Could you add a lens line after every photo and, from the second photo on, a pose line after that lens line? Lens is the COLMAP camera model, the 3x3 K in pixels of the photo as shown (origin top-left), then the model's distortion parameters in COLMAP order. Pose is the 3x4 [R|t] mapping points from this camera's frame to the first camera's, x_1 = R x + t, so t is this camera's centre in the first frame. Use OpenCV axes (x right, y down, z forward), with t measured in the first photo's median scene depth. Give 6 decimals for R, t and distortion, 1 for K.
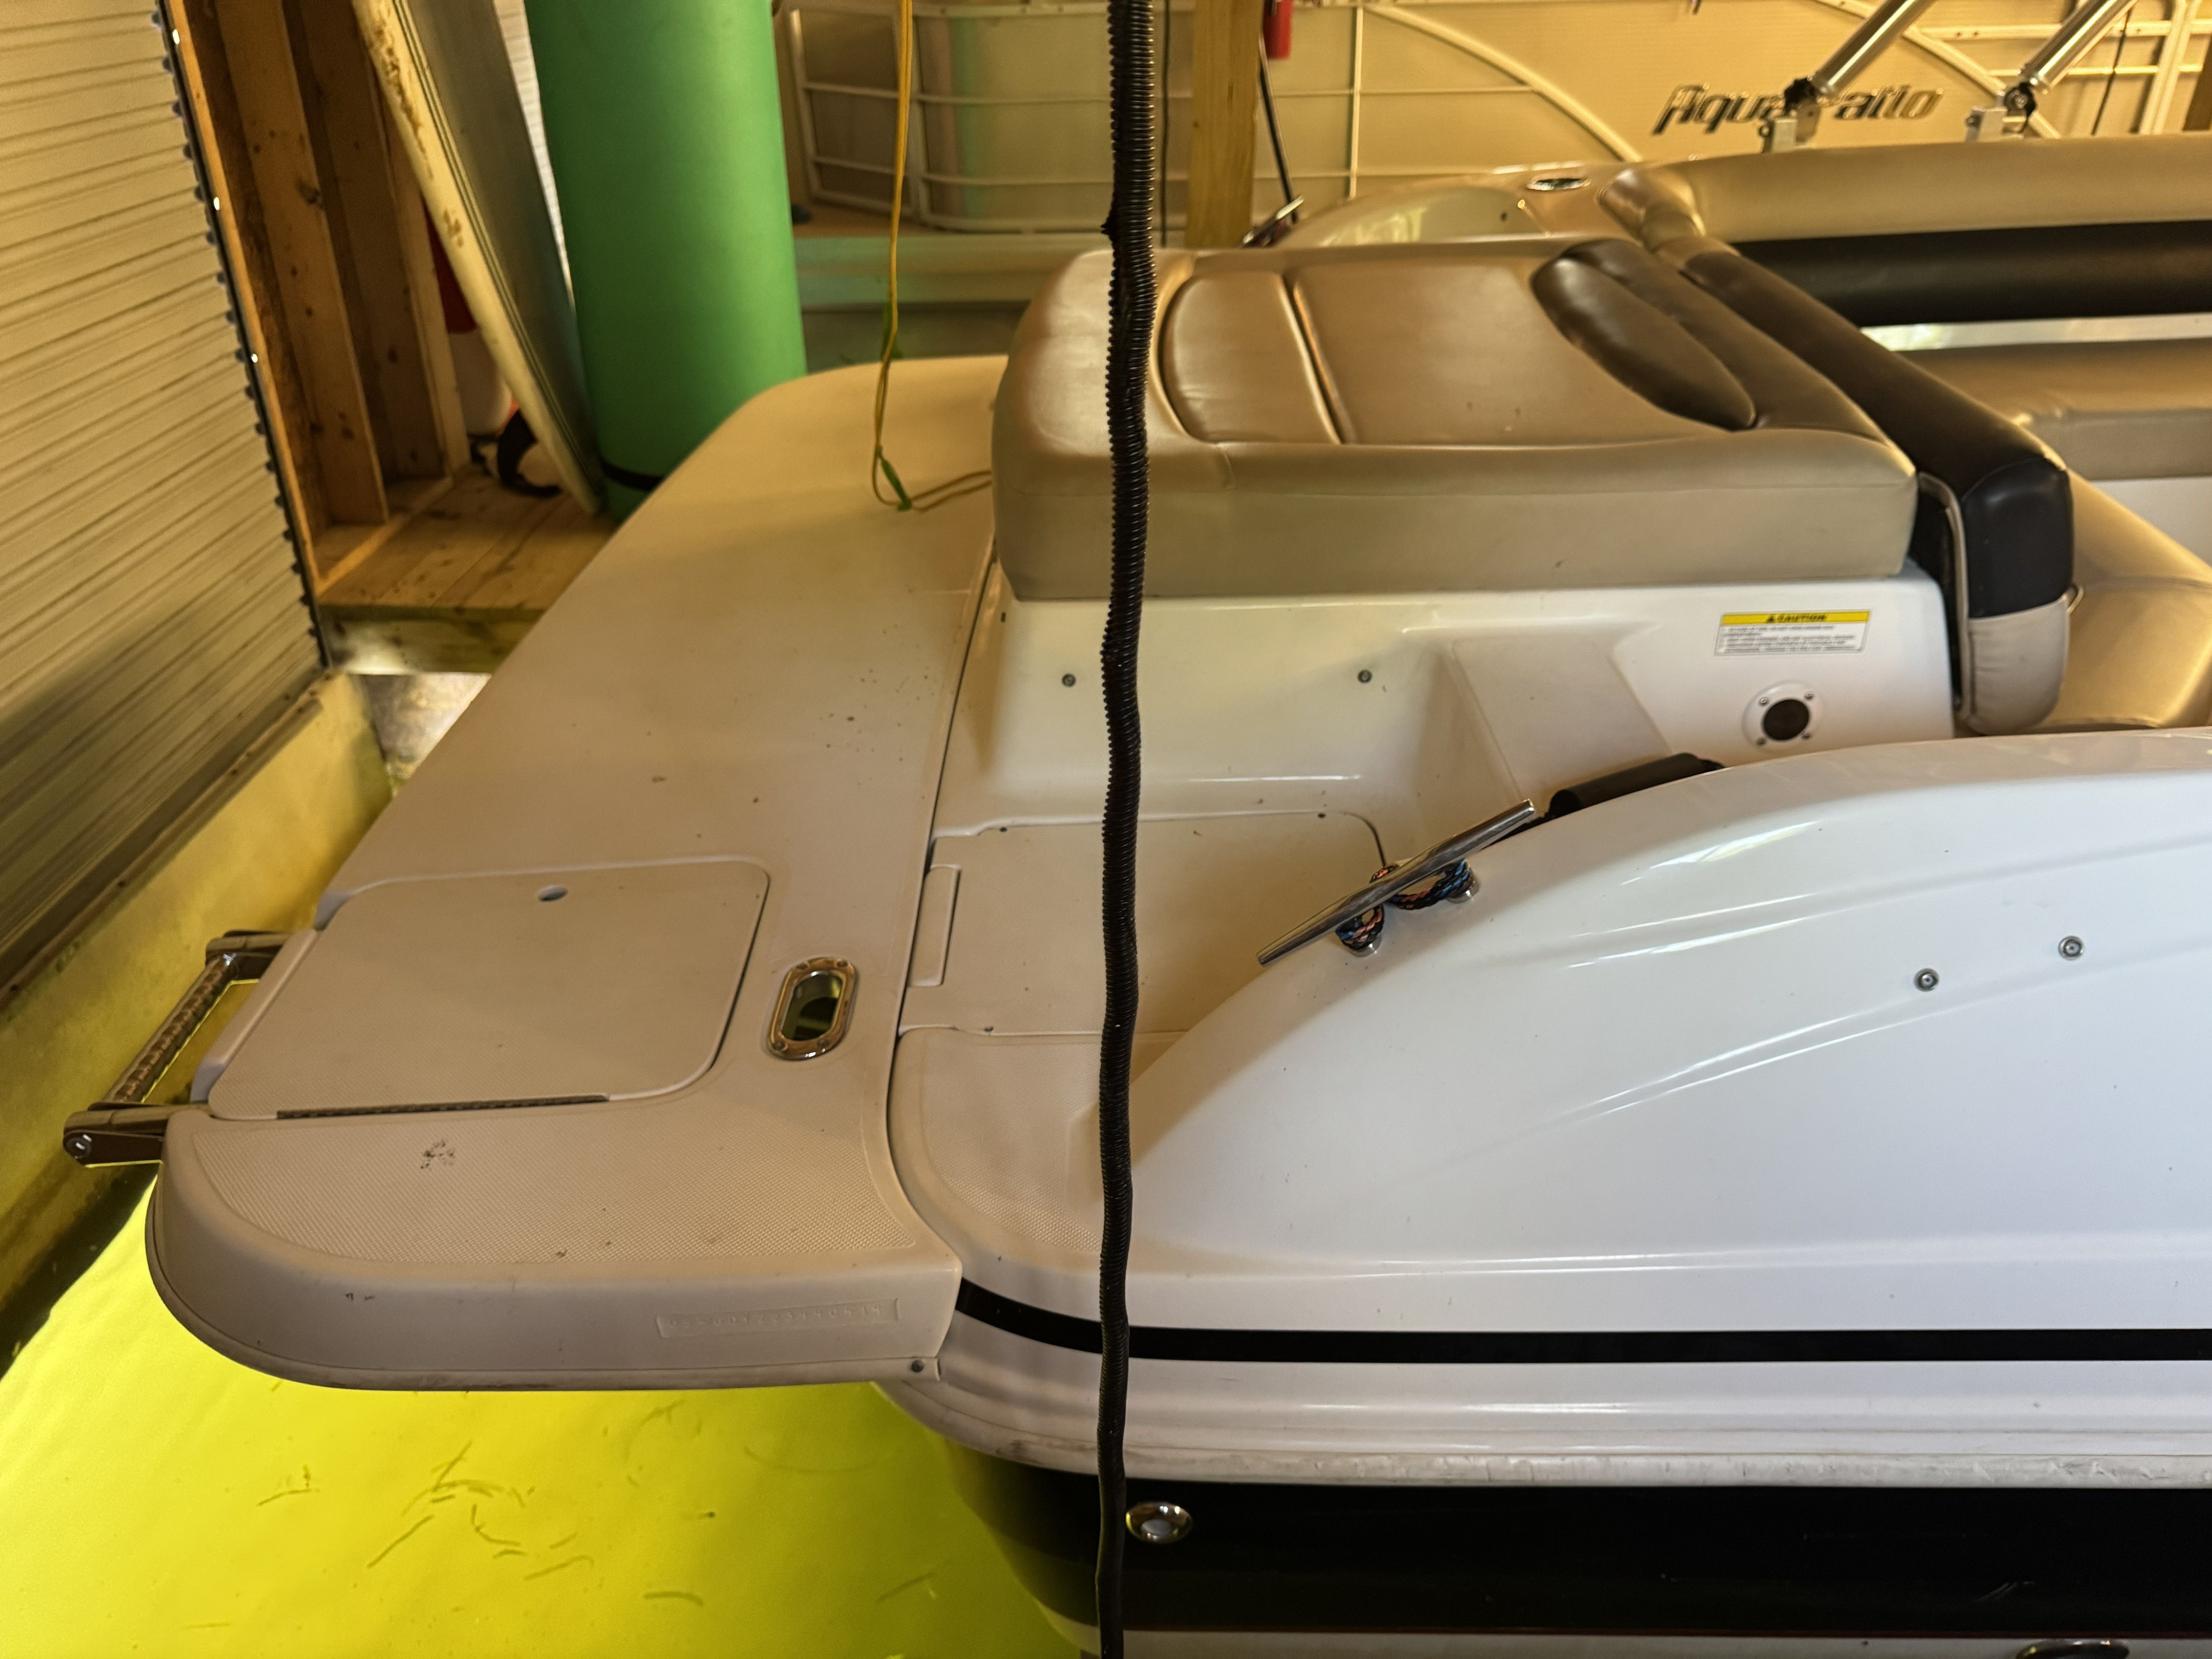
lens RADIAL K [[1578.5, 0, 1106.0], [0, 1578.5, 829.5], [0, 0, 1]] dist [0.037607, -0.046197]
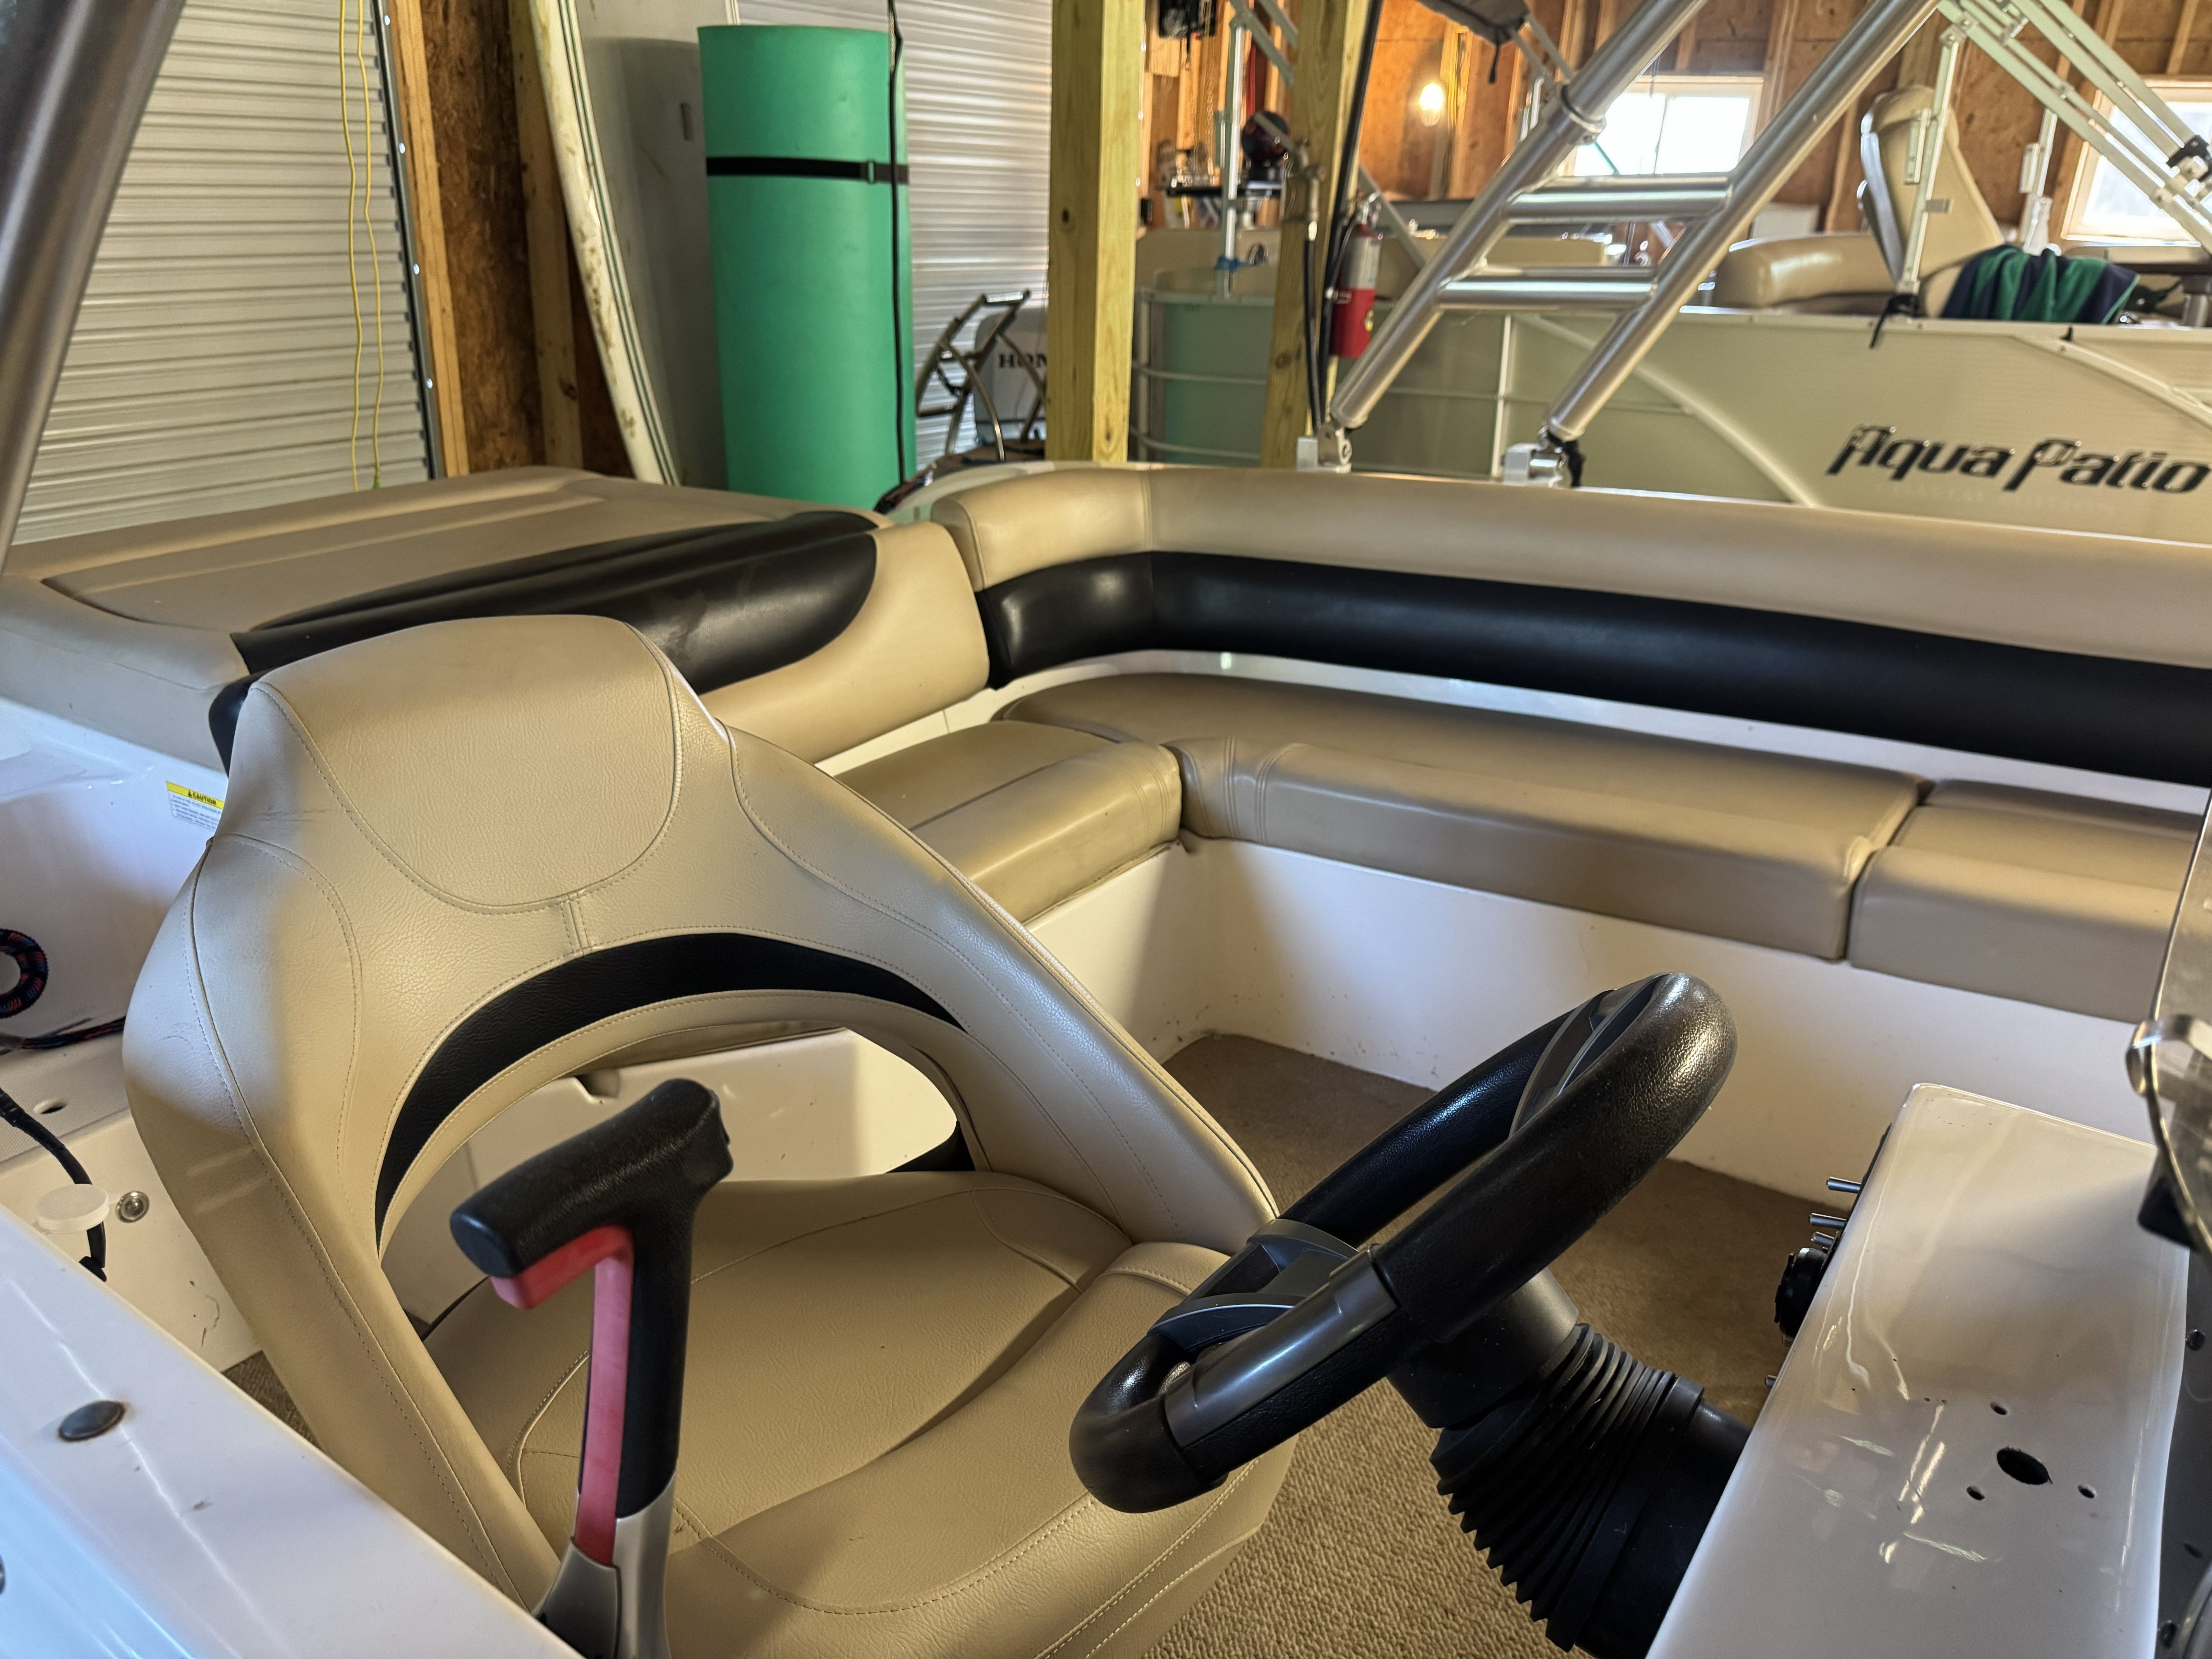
lens RADIAL K [[1578.5, 0, 1106.0], [0, 1578.5, 829.5], [0, 0, 1]] dist [0.037607, -0.046197]
pose [[0.836429, 0.228321, -0.498253, 0.498872], [-0.300708, 0.951223, -0.068915, -0.072526], [0.458215, 0.207472, 0.864289, 0.104867]]
